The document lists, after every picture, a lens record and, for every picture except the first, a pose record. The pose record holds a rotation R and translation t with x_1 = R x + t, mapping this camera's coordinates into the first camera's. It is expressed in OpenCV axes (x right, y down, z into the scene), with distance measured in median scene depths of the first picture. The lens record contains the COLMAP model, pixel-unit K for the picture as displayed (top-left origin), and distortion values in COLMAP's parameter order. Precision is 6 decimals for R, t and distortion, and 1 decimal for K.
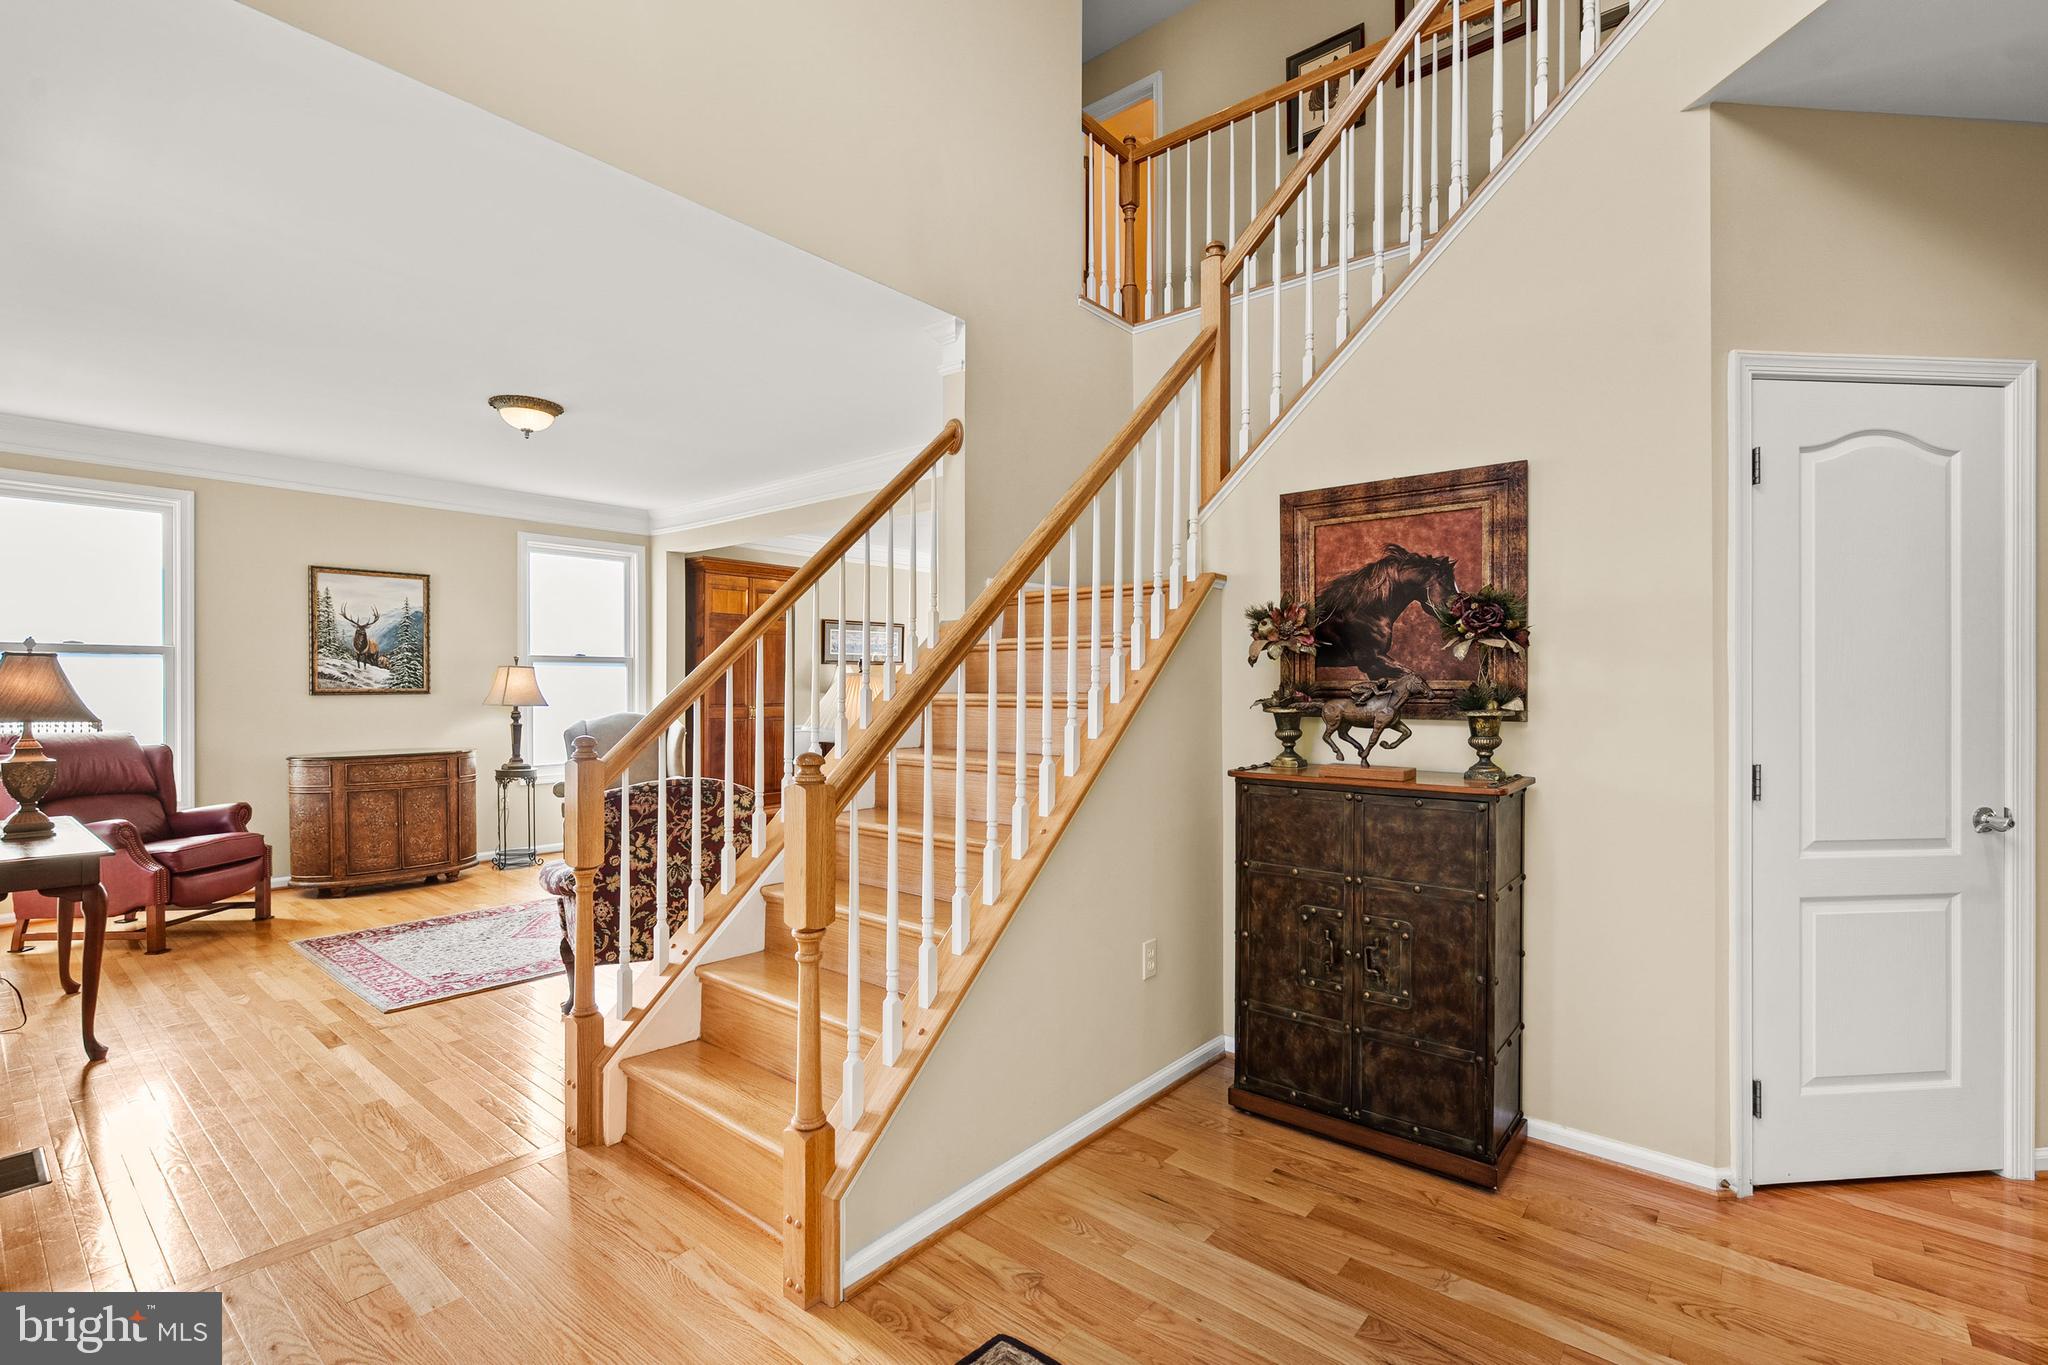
lens RADIAL K [[929.0, 0, 1023.2], [0, 929.0, 684.5], [0, 0, 1]] dist [-0.008332, 0.005331]
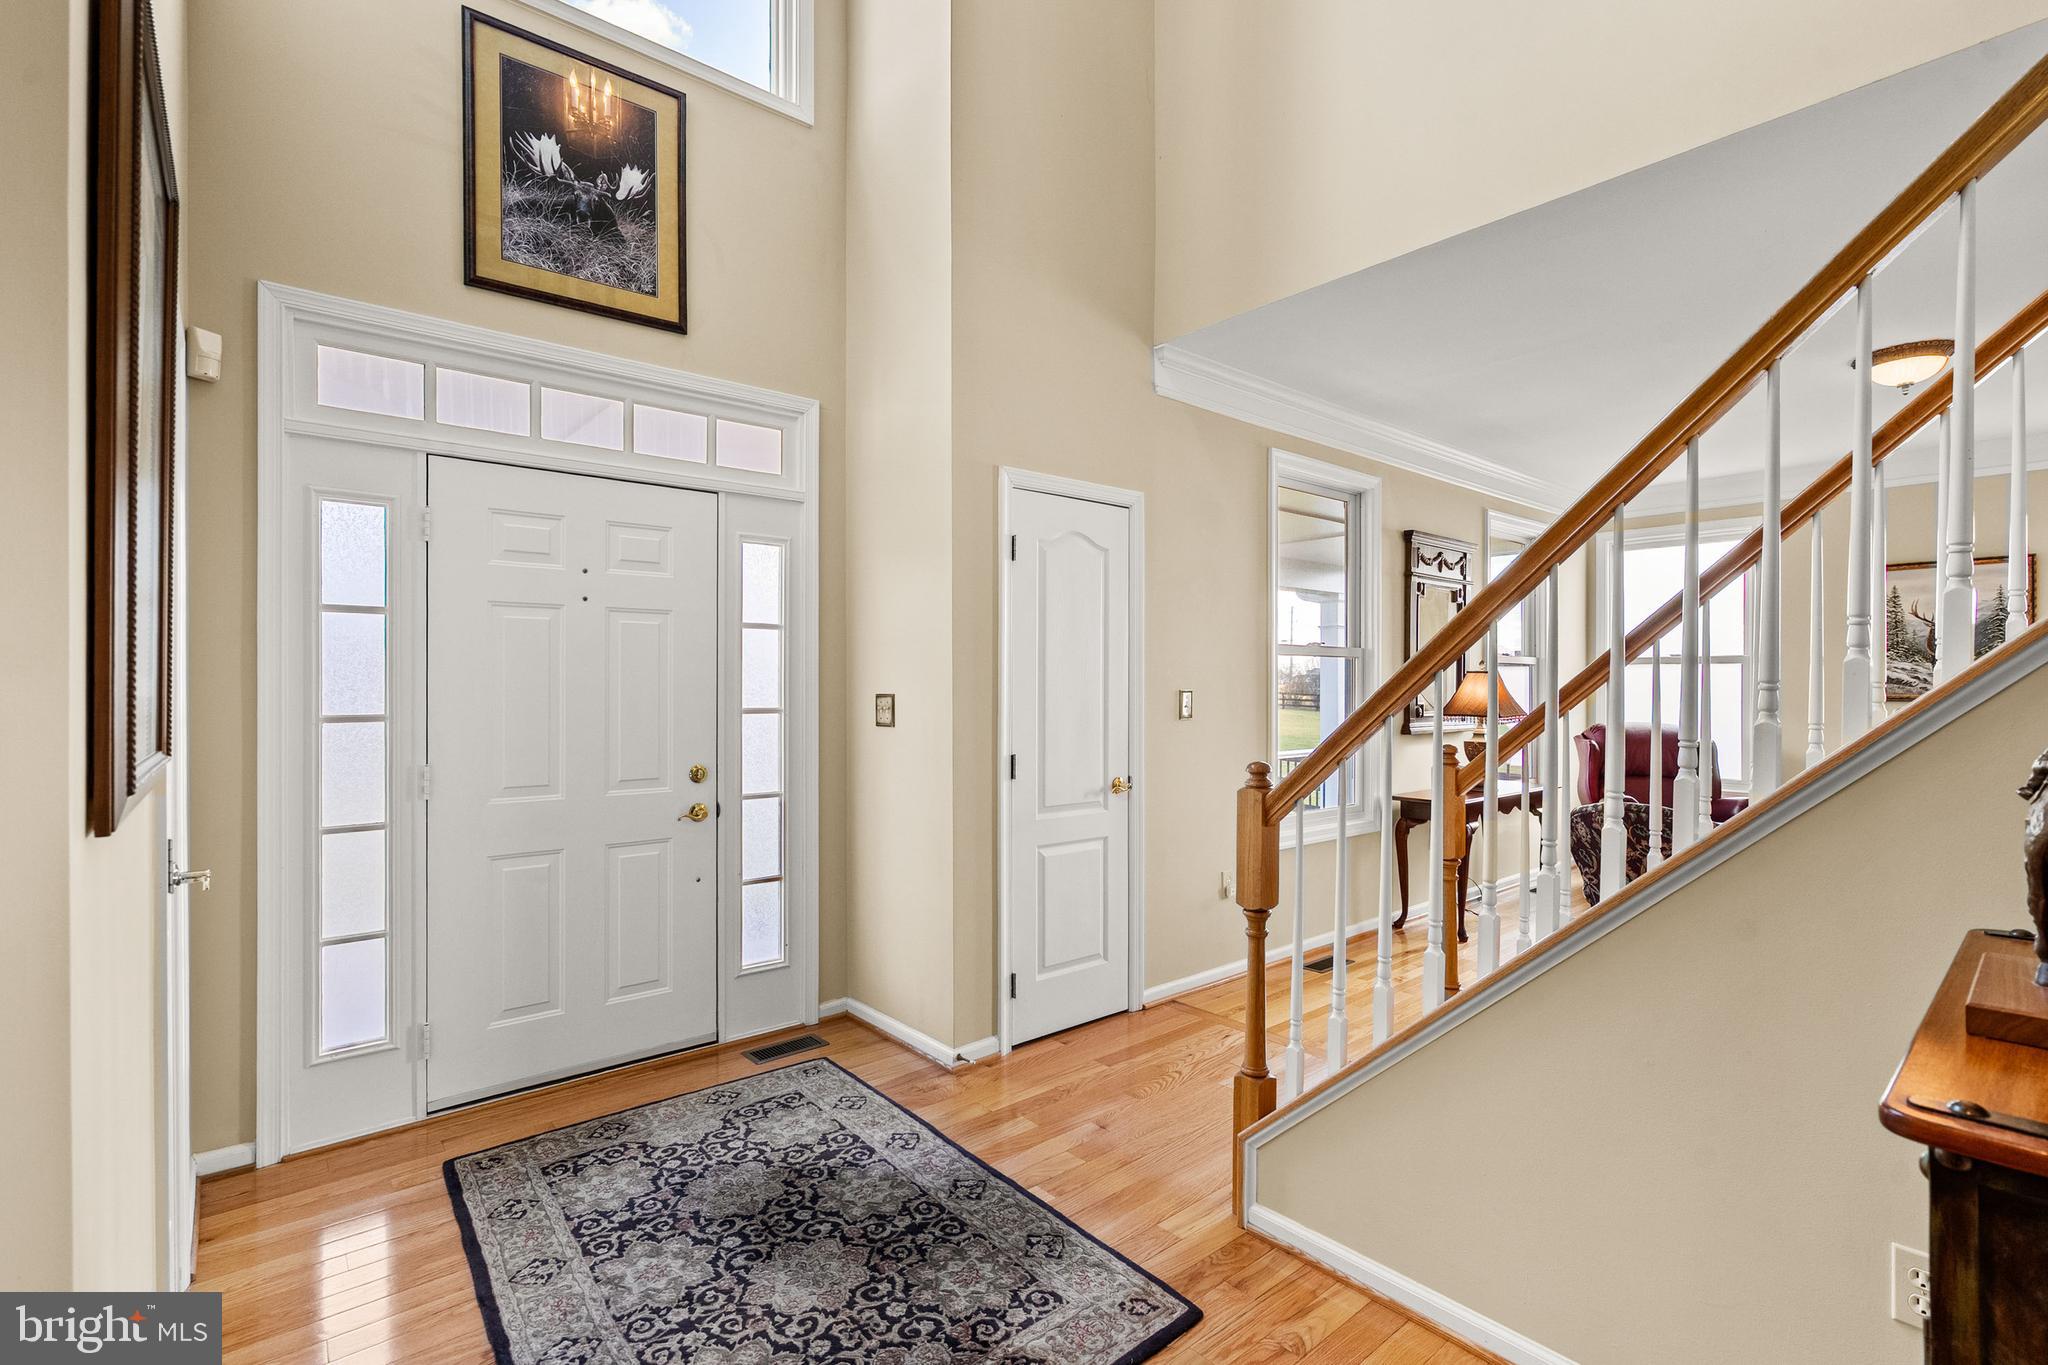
lens RADIAL K [[929.0, 0, 1019.0], [0, 929.0, 683.7], [0, 0, 1]] dist [-0.008332, 0.005331]
pose [[-0.174927, 0.004878, -0.984569, 0.744241], [-0.000933, 0.999986, 0.005120, -0.023390], [0.984581, 0.001814, -0.174920, 0.681220]]
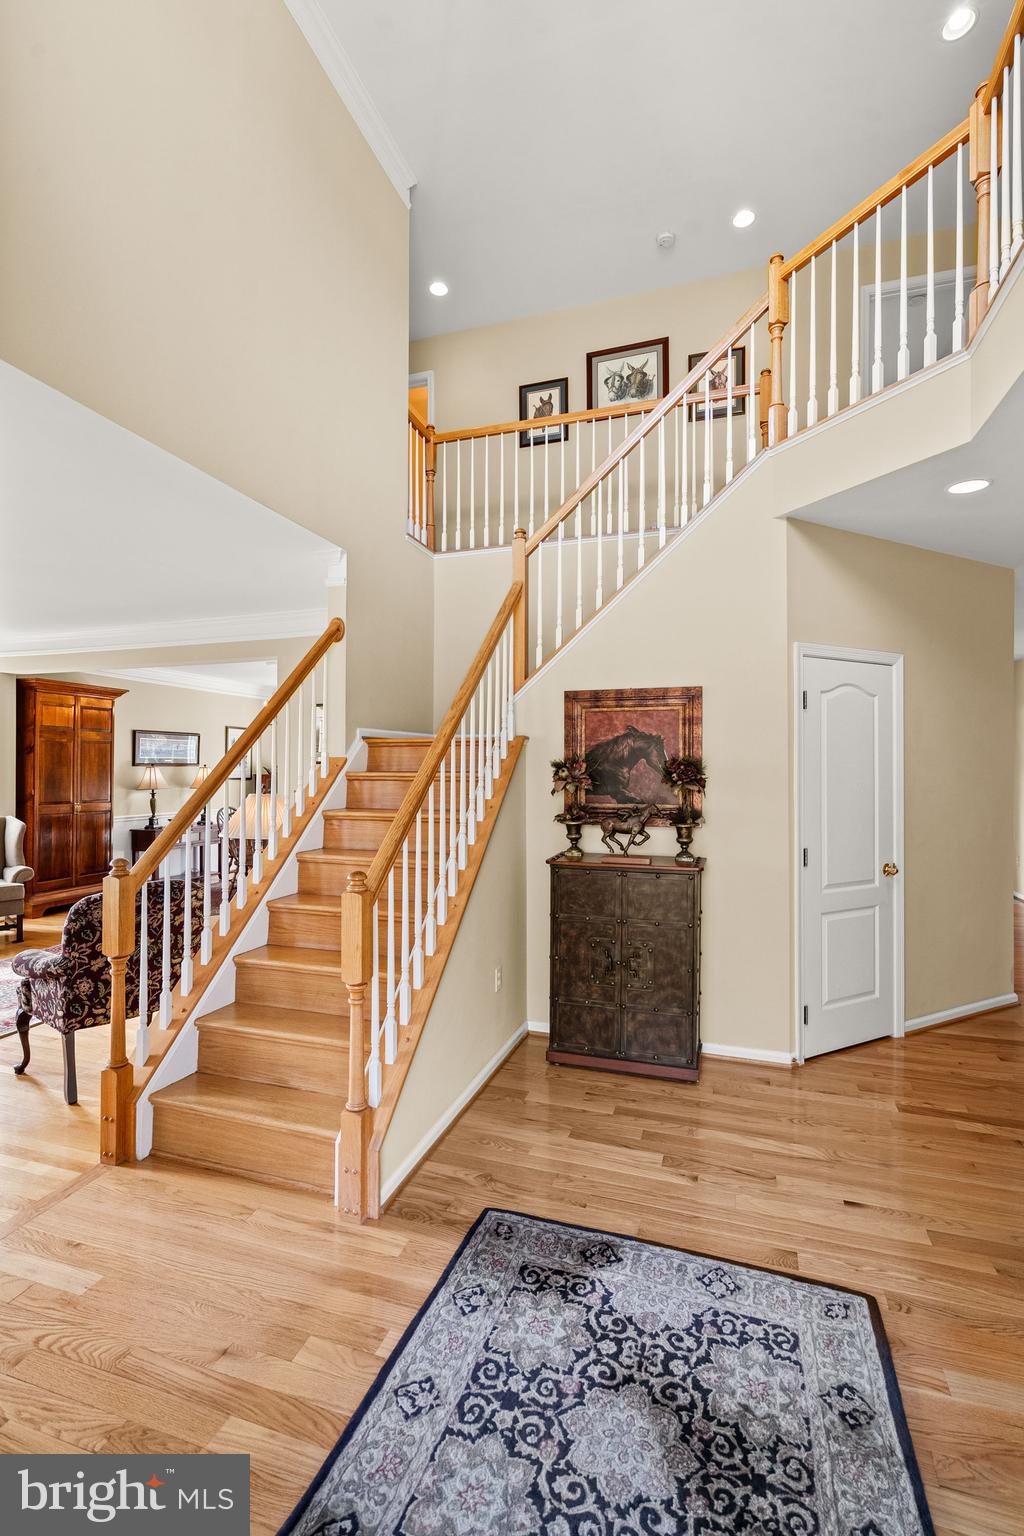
lens RADIAL K [[696.7, 0, 510.3], [0, 696.7, 761.1], [0, 0, 1]] dist [-0.008332, 0.005331]
pose [[0.929901, 0.005433, 0.367769, -0.319928], [-0.002666, 0.999964, -0.008031, -0.079838], [-0.367799, 0.006487, 0.929883, -0.150246]]
